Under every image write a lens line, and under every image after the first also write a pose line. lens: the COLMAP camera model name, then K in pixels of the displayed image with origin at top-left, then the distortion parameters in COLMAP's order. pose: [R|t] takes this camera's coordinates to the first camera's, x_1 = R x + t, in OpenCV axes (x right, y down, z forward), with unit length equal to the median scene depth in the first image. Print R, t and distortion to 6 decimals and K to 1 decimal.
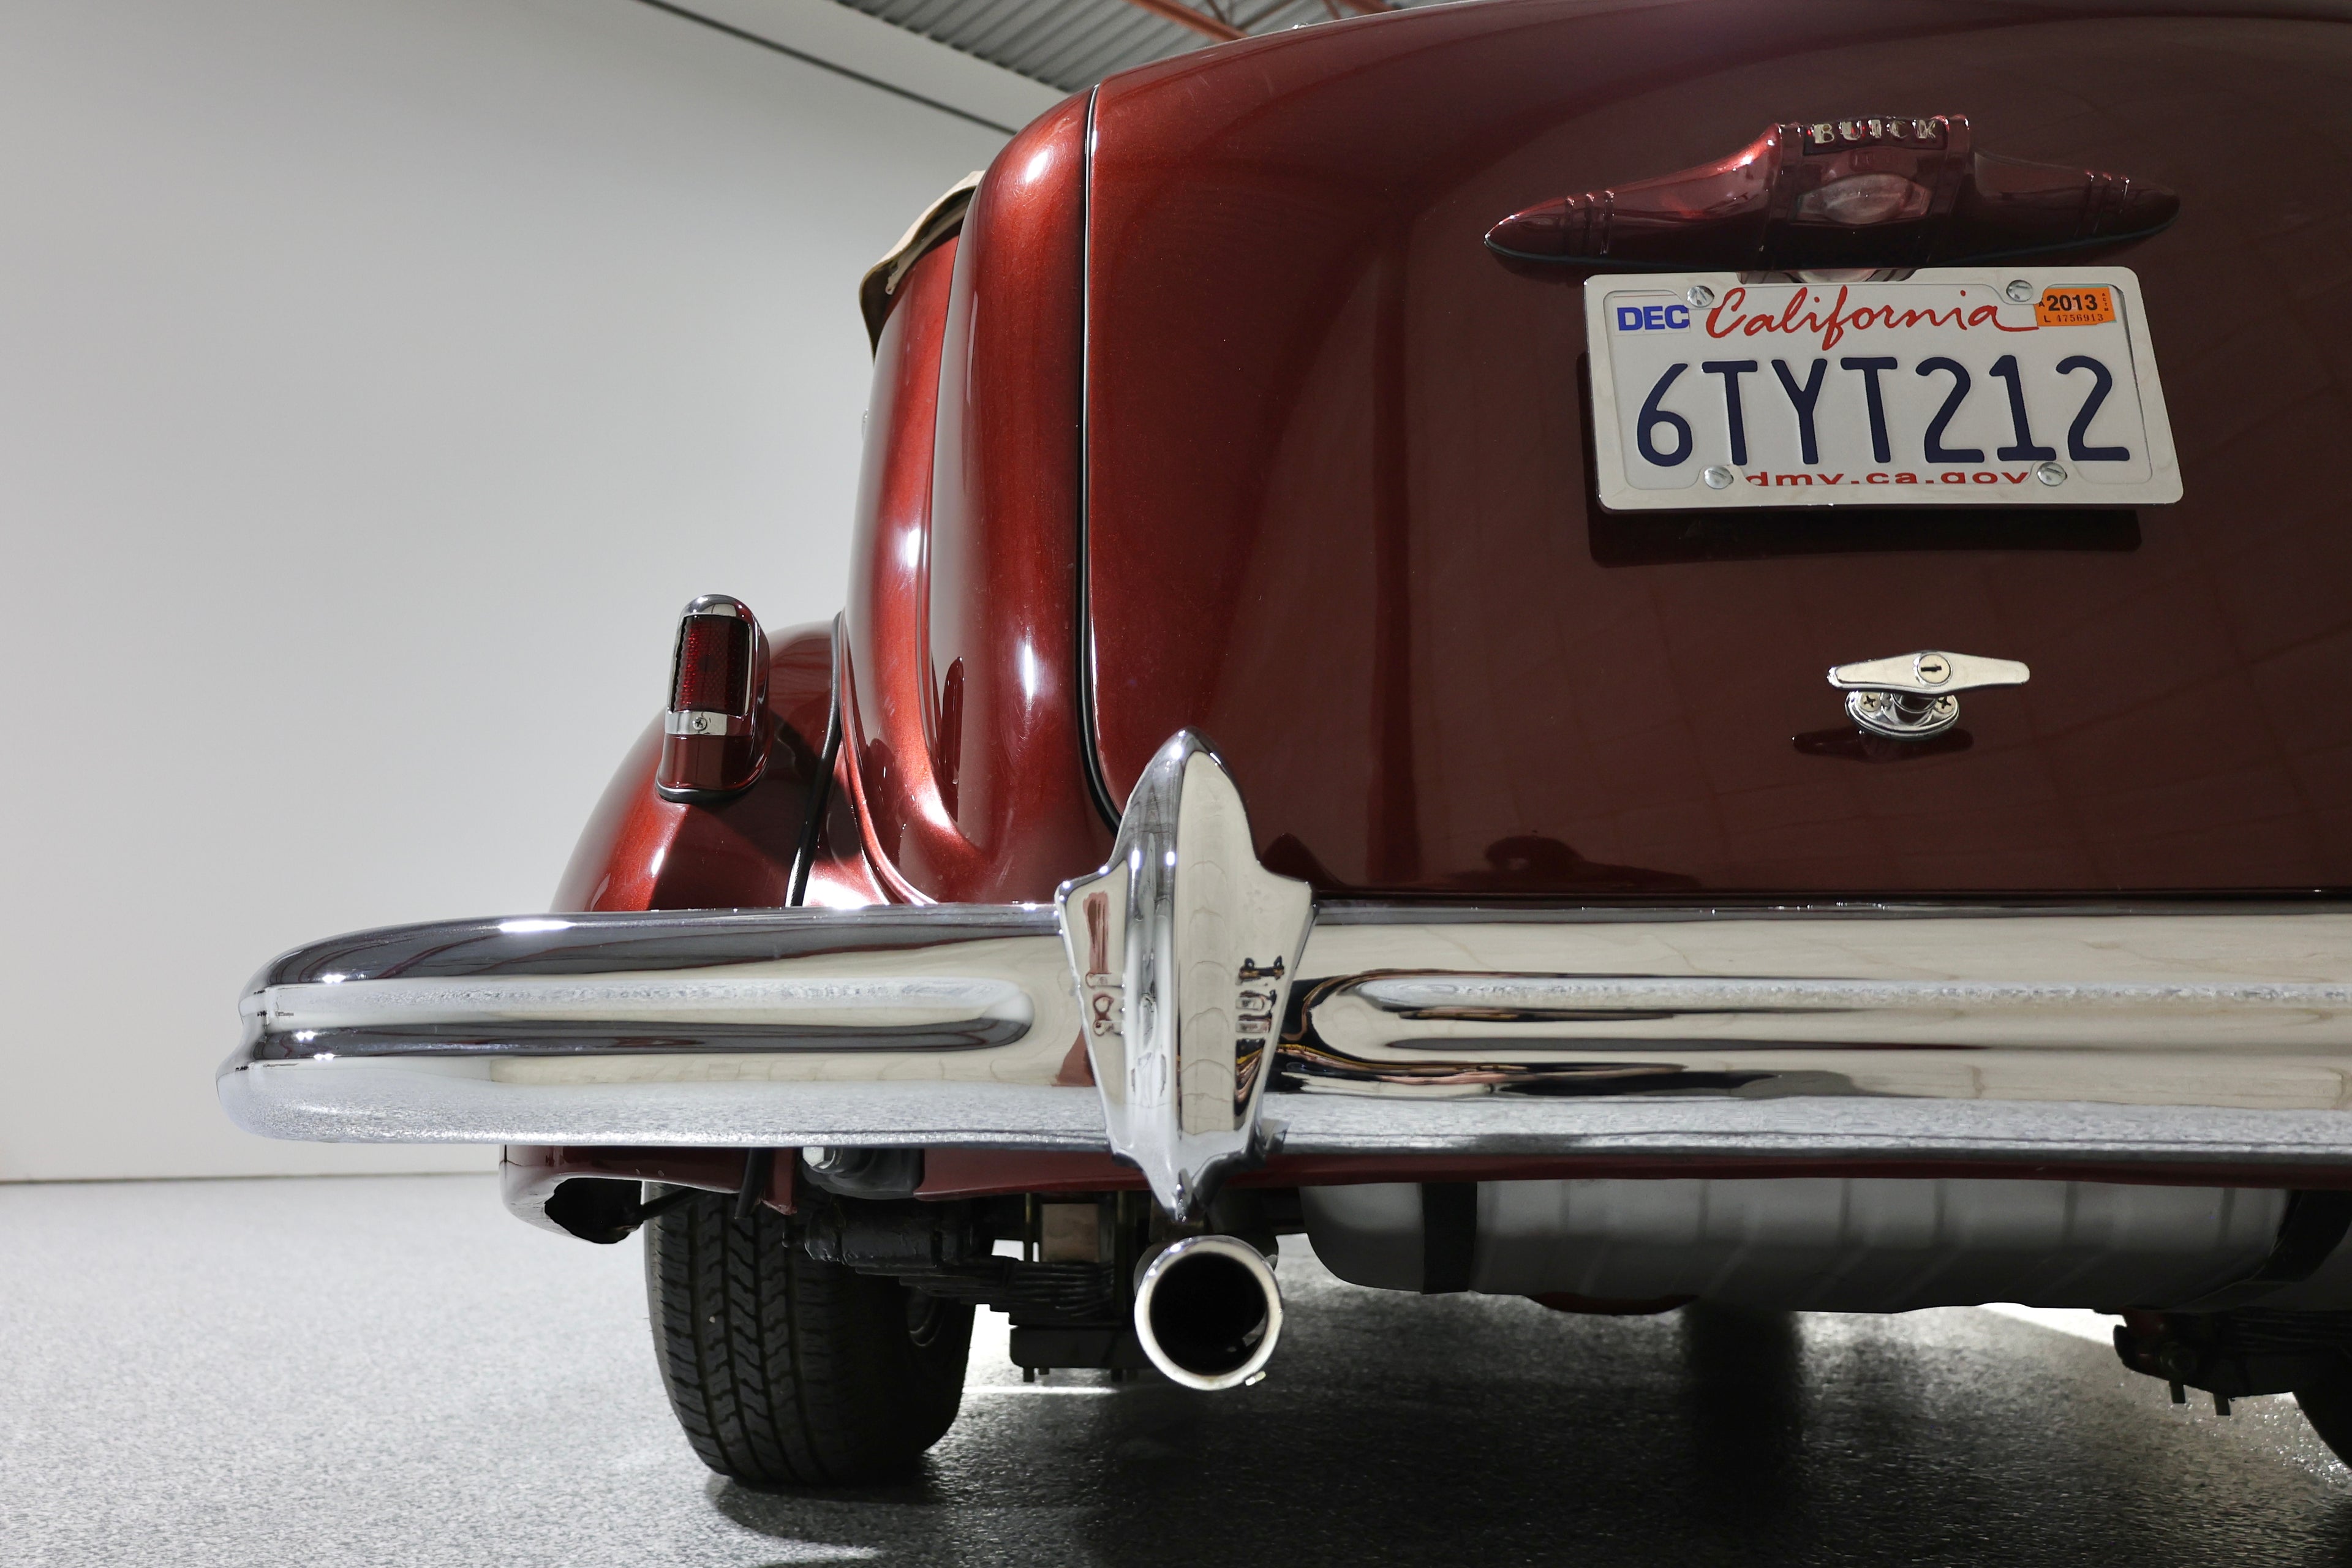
lens RADIAL K [[1938.0, 0, 1105.3], [0, 1938.0, 720.1], [0, 0, 1]] dist [0.001673, 0.001630]
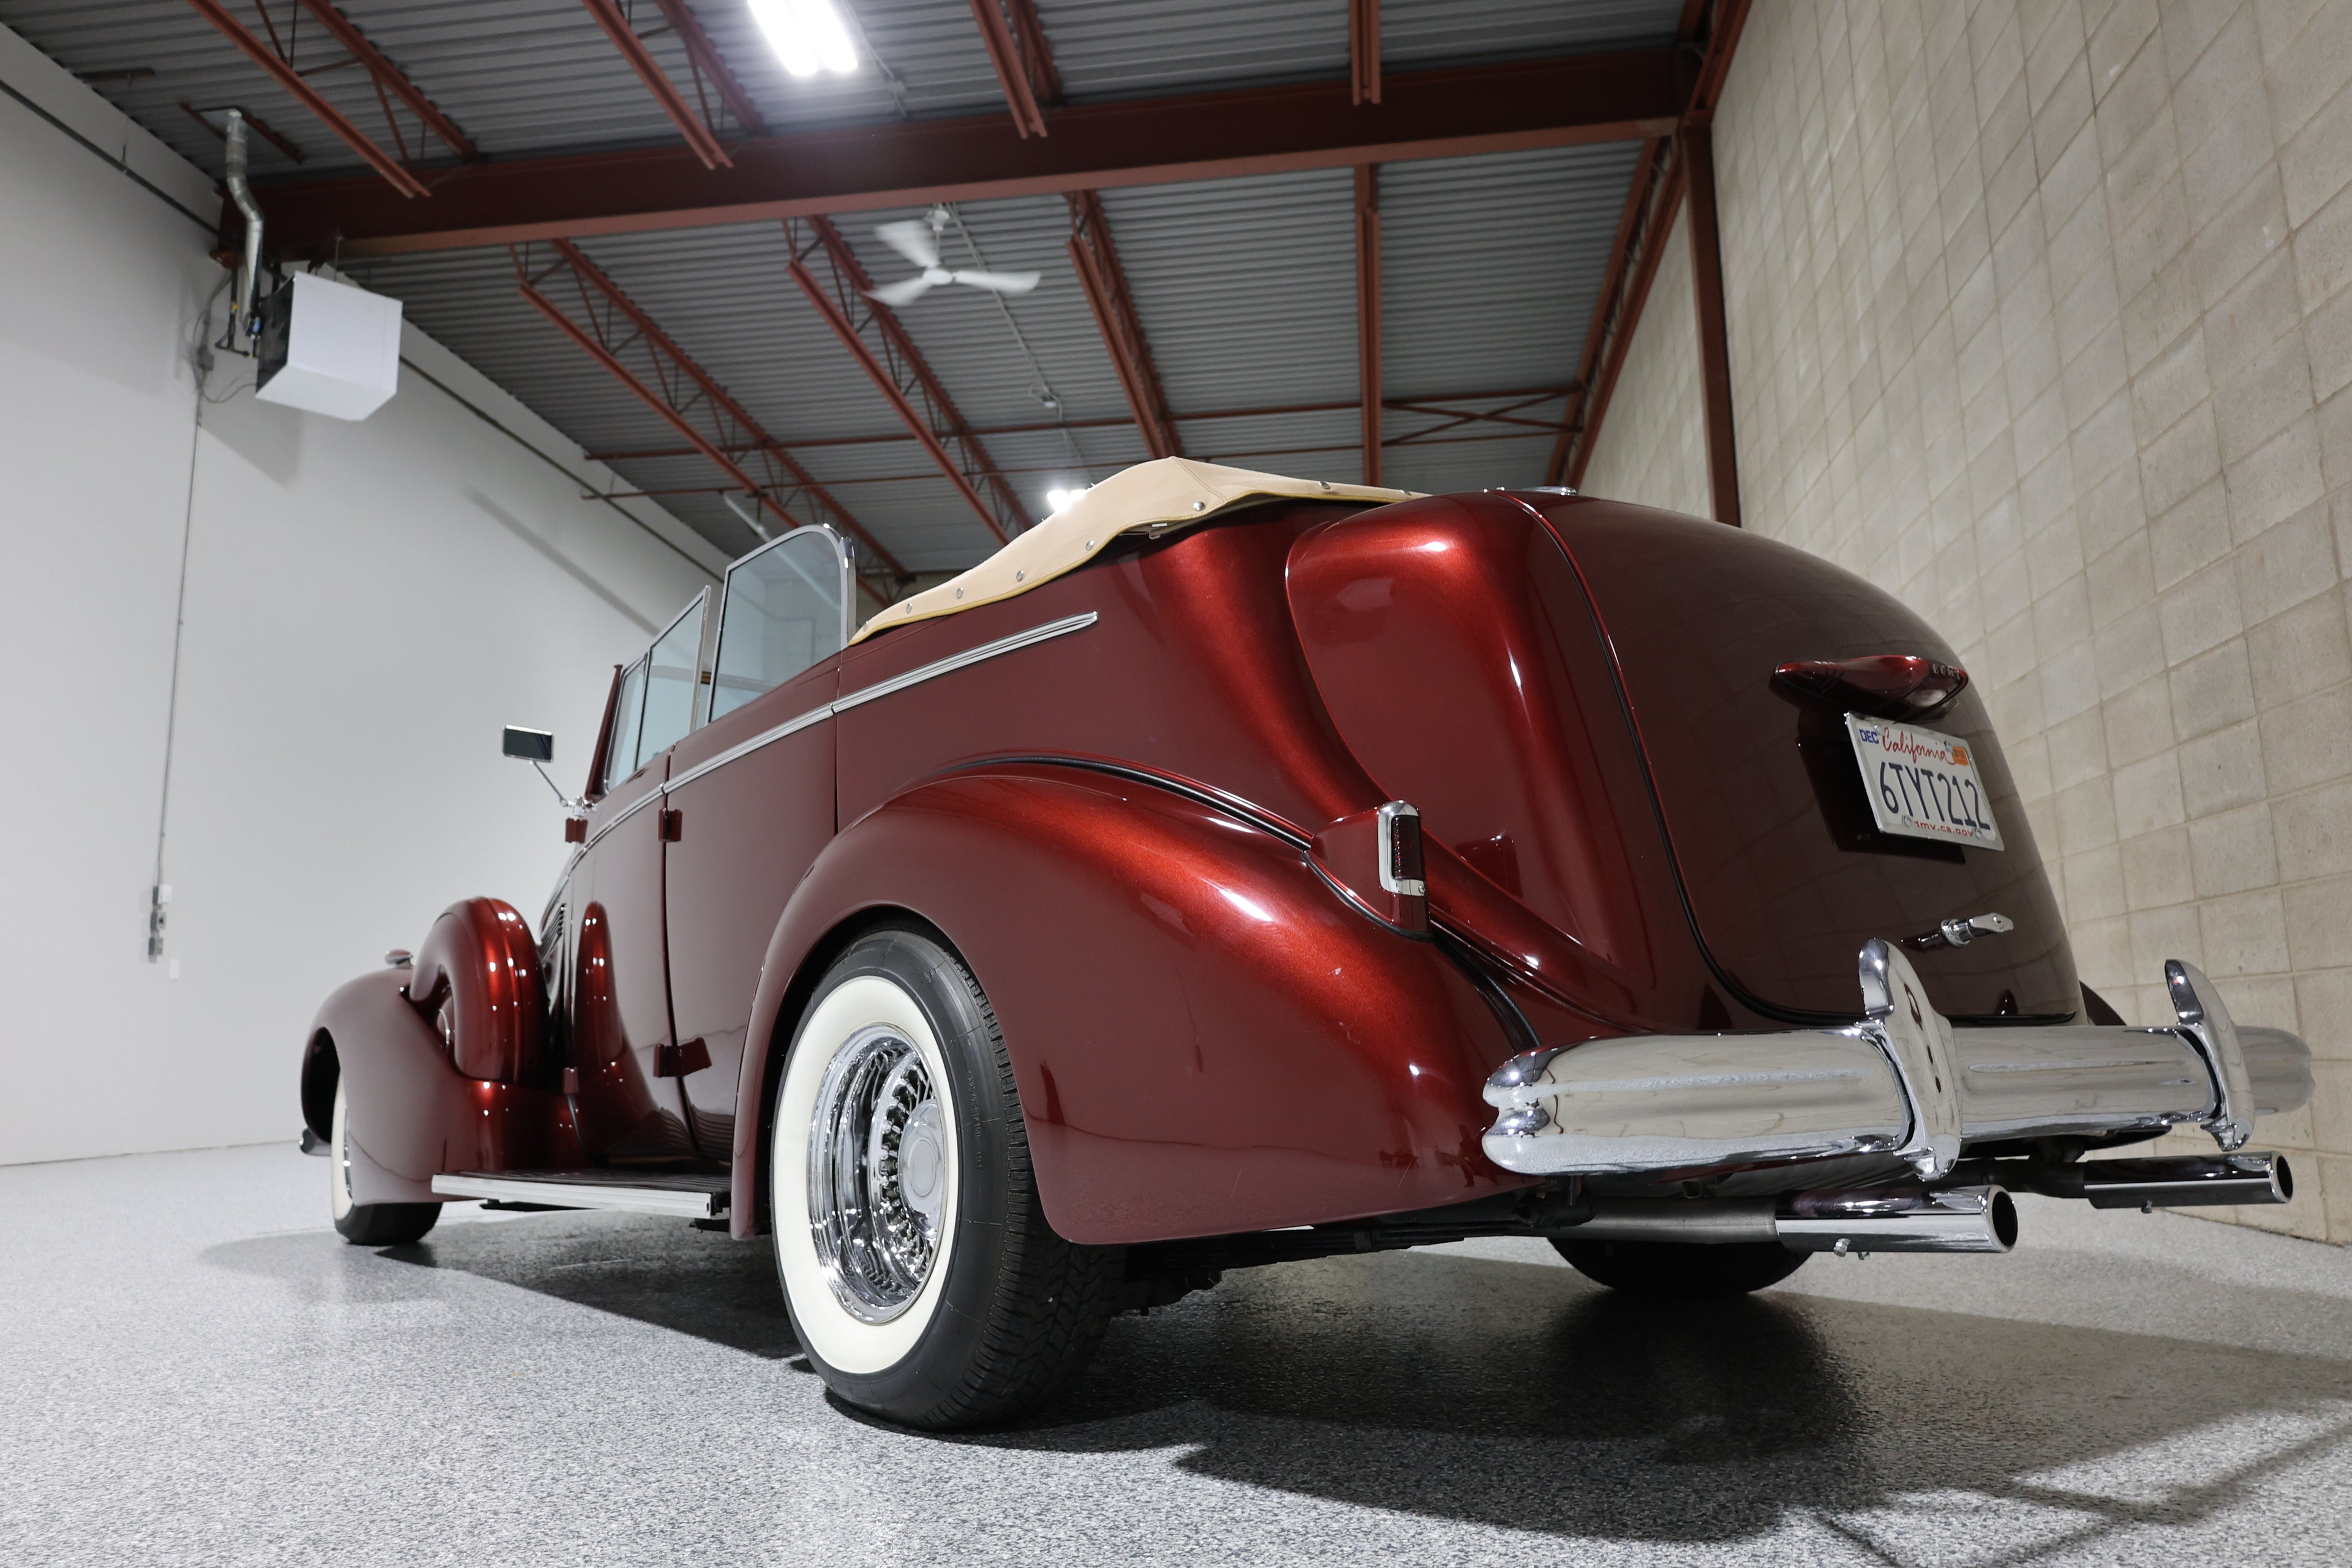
lens RADIAL K [[1637.6, 0, 1171.1], [0, 1637.6, 773.2], [0, 0, 1]] dist [-0.007125, 0.001697]
pose [[0.719544, 0.101517, 0.686987, -1.501833], [-0.106652, 0.993676, -0.035131, -0.026568], [-0.686208, -0.047990, 0.725820, 0.241057]]
